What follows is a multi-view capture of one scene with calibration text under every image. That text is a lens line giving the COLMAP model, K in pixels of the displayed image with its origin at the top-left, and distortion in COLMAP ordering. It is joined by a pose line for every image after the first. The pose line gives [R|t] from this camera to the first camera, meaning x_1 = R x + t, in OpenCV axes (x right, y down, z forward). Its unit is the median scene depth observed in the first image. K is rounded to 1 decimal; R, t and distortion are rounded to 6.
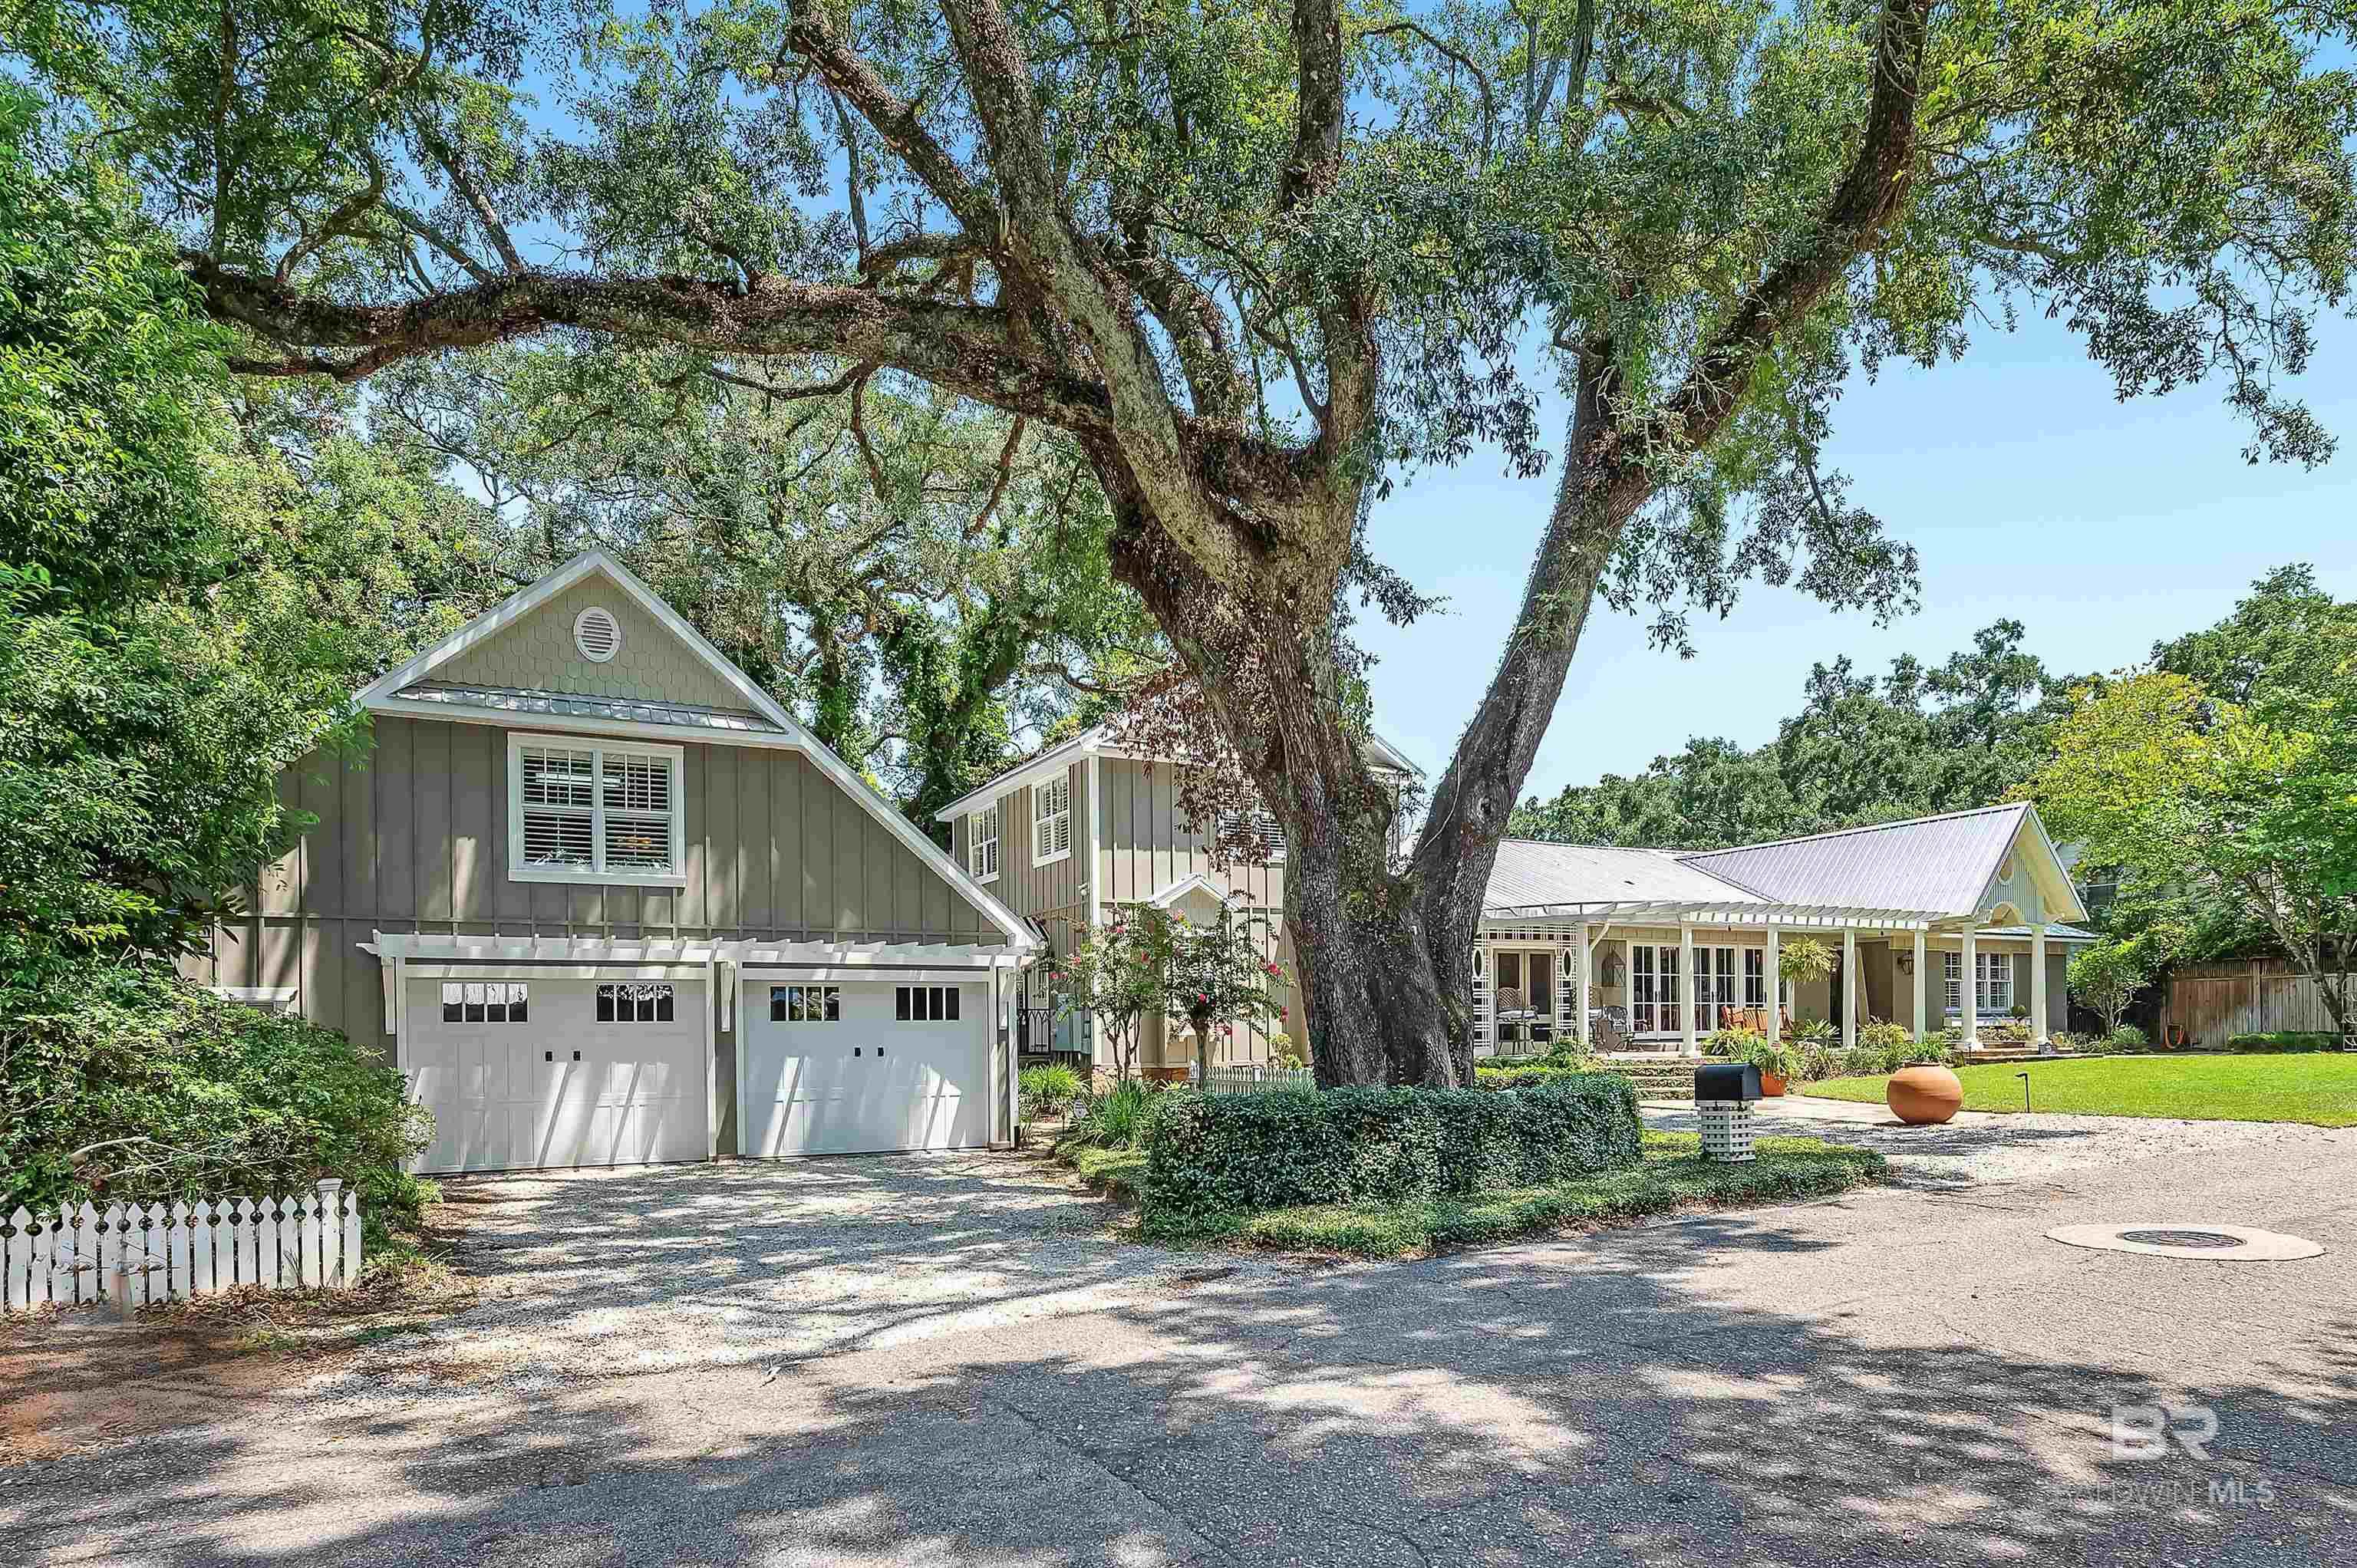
lens RADIAL K [[1342.3, 0, 1174.9], [0, 1342.3, 1034.6], [0, 0, 1]] dist [-0.002490, -0.000422]
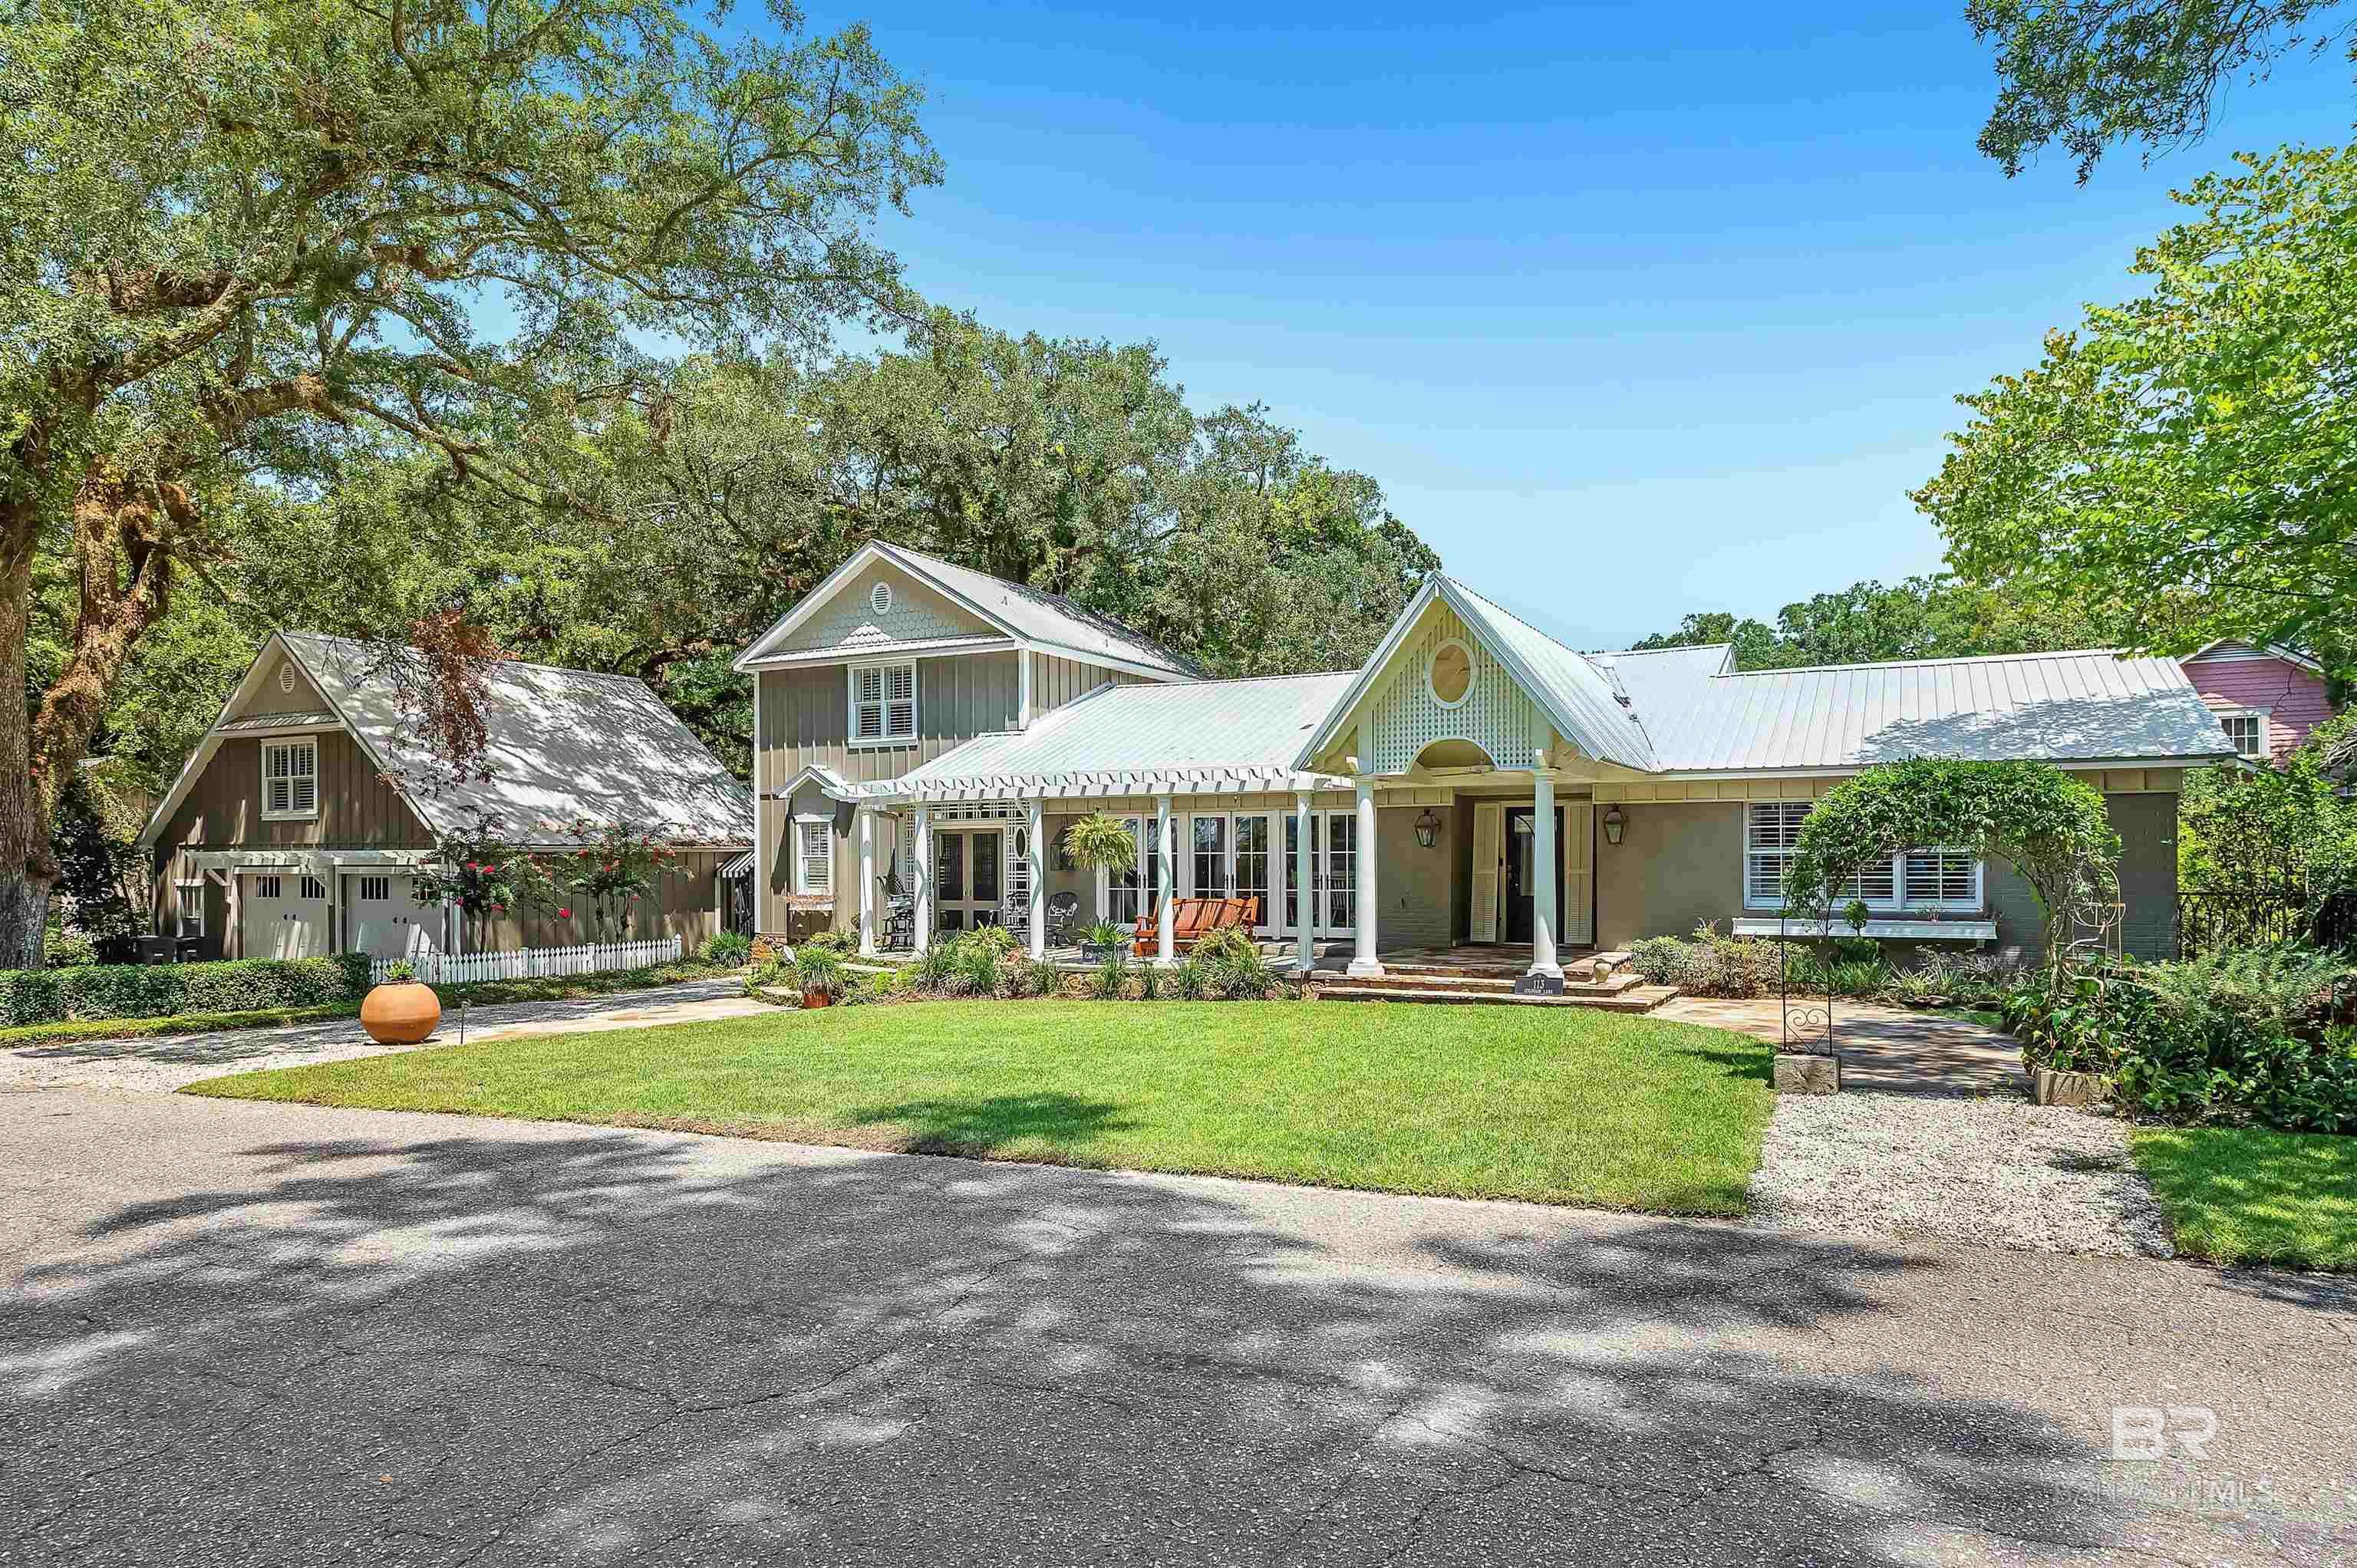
lens RADIAL K [[1423.2, 0, 1179.6], [0, 1423.2, 861.2], [0, 0, 1]] dist [0.018463, -0.001414]
pose [[0.576714, 0.008676, -0.816900, 1.022790], [-0.005144, 0.999962, 0.006988, -0.044370], [0.816930, 0.000172, 0.576737, 0.503888]]
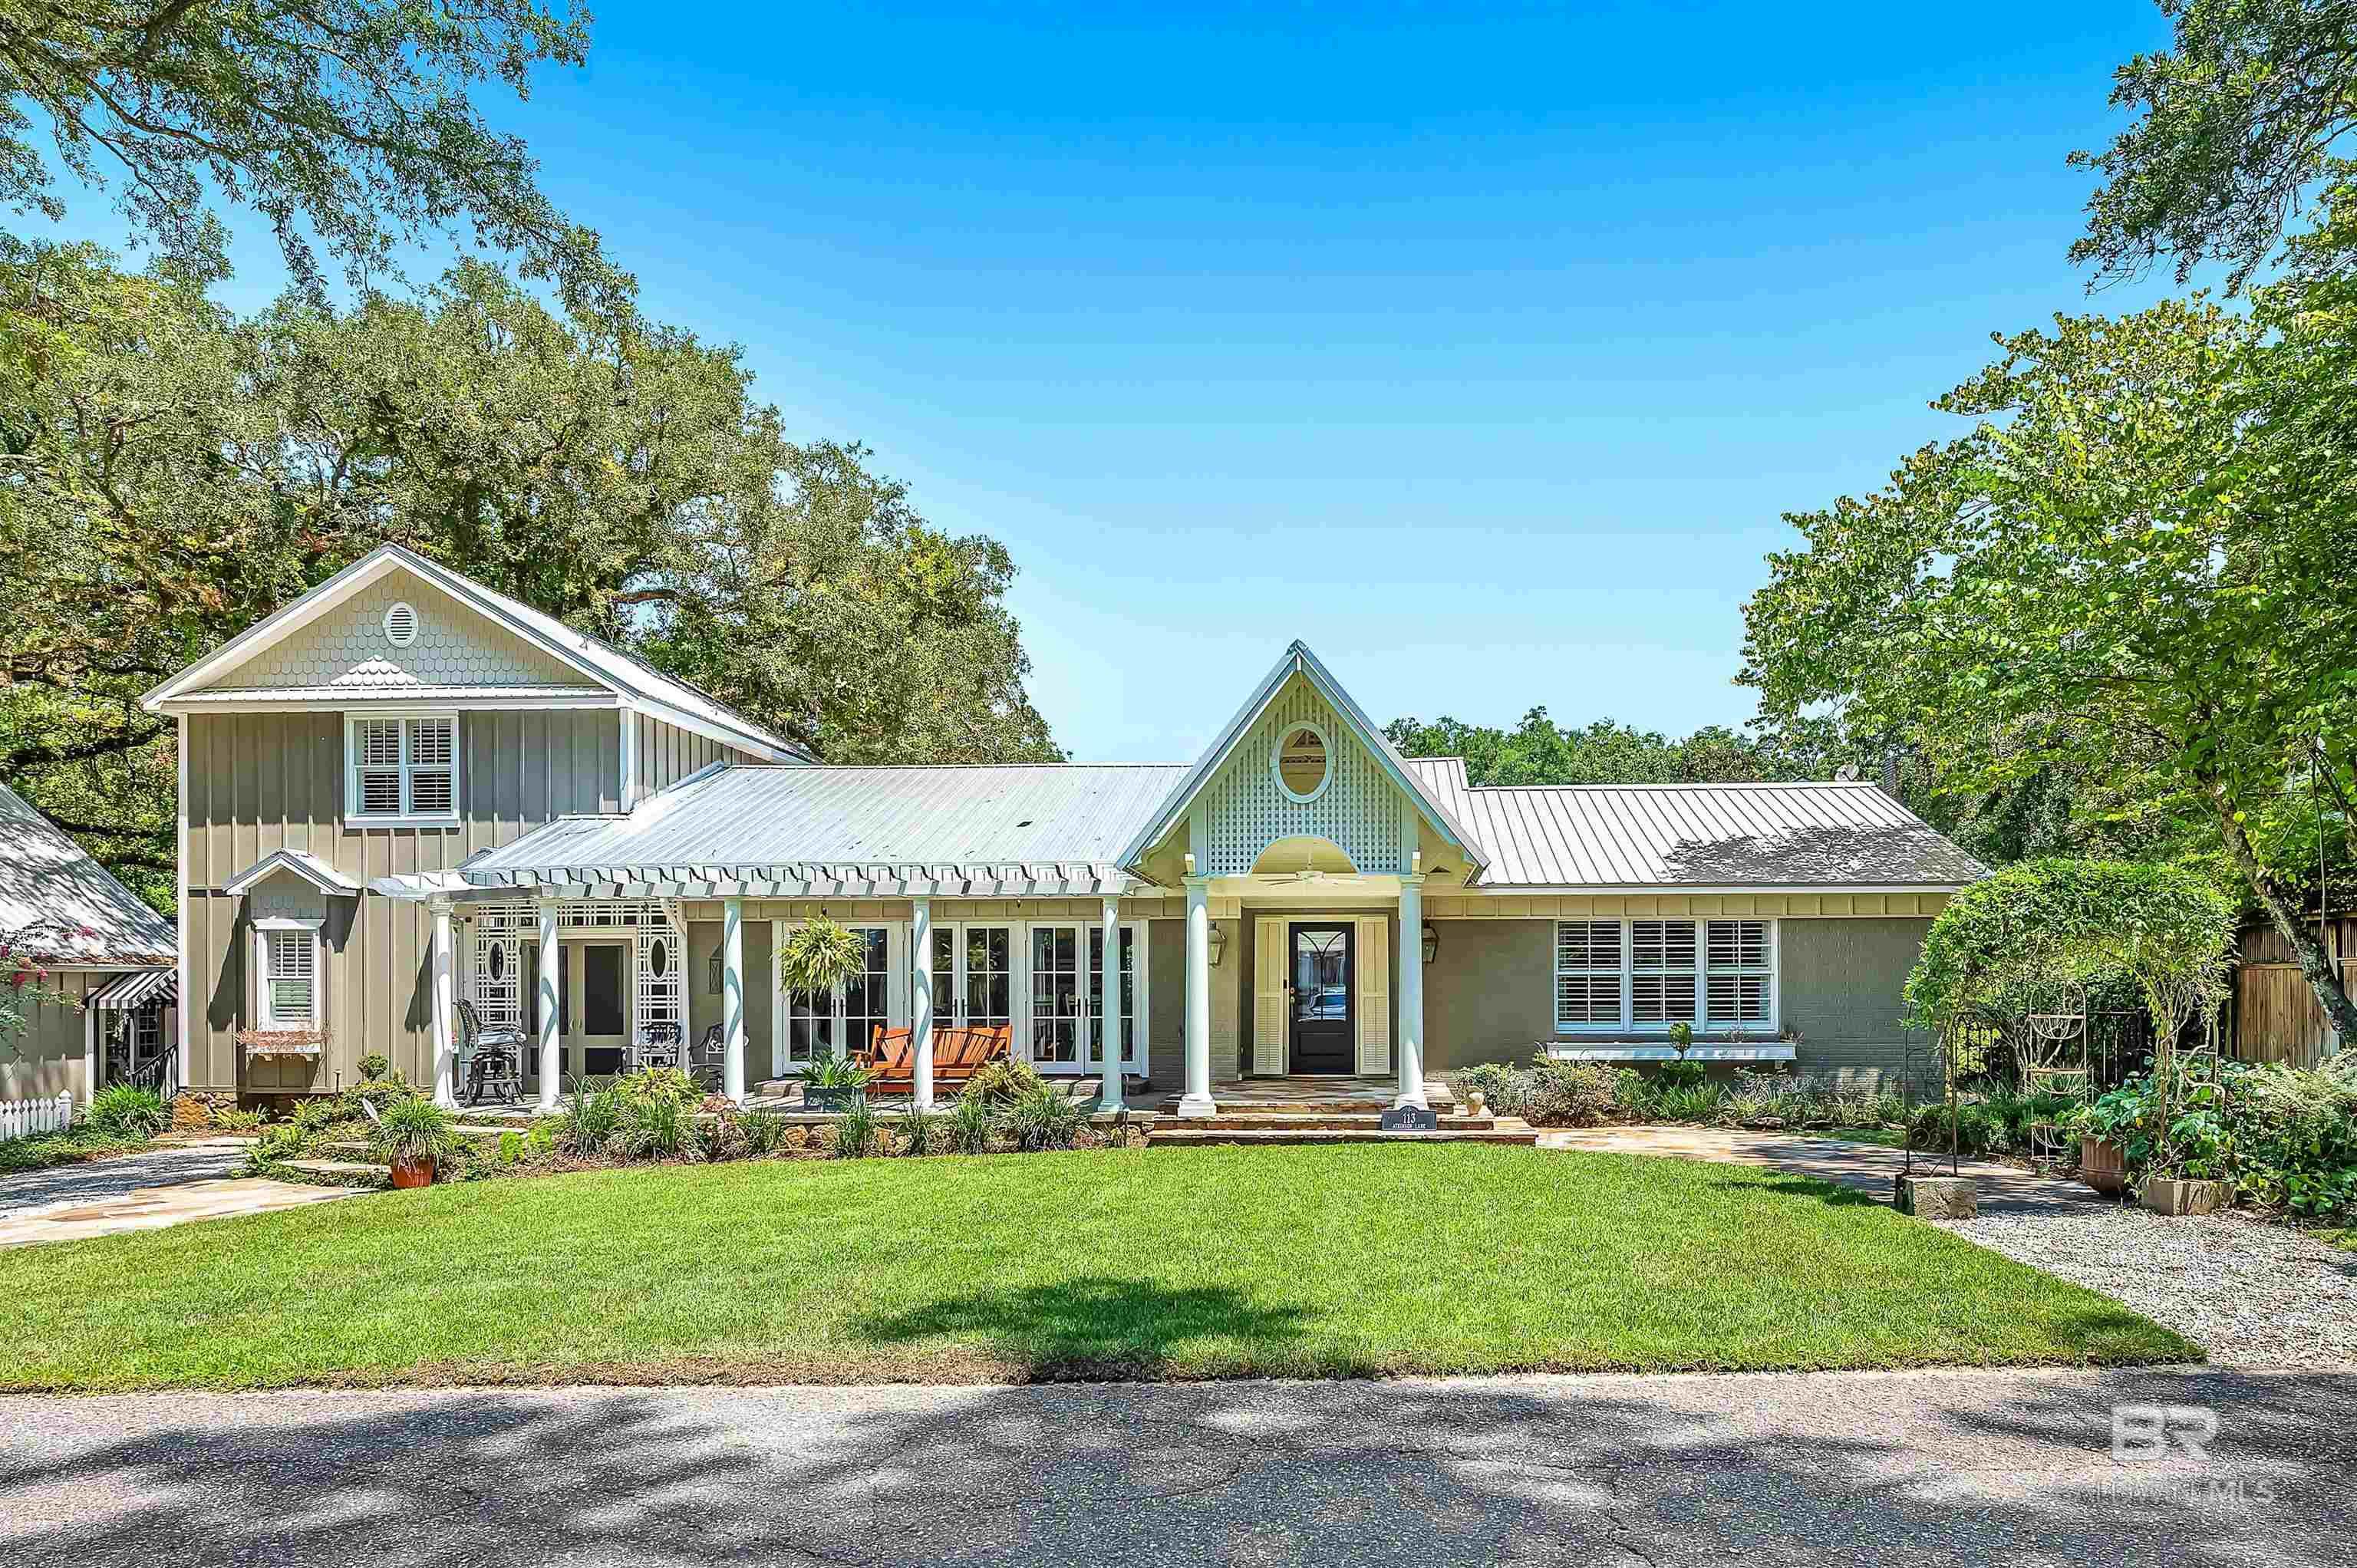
lens RADIAL K [[1552.8, 0, 1284.8], [0, 1552.8, 996.7], [0, 0, 1]] dist [0.005192, -0.003197]
pose [[0.859790, 0.008474, -0.510578, 0.878125], [-0.008356, 0.999962, 0.002526, -0.035586], [0.510580, 0.002094, 0.859828, 0.454311]]
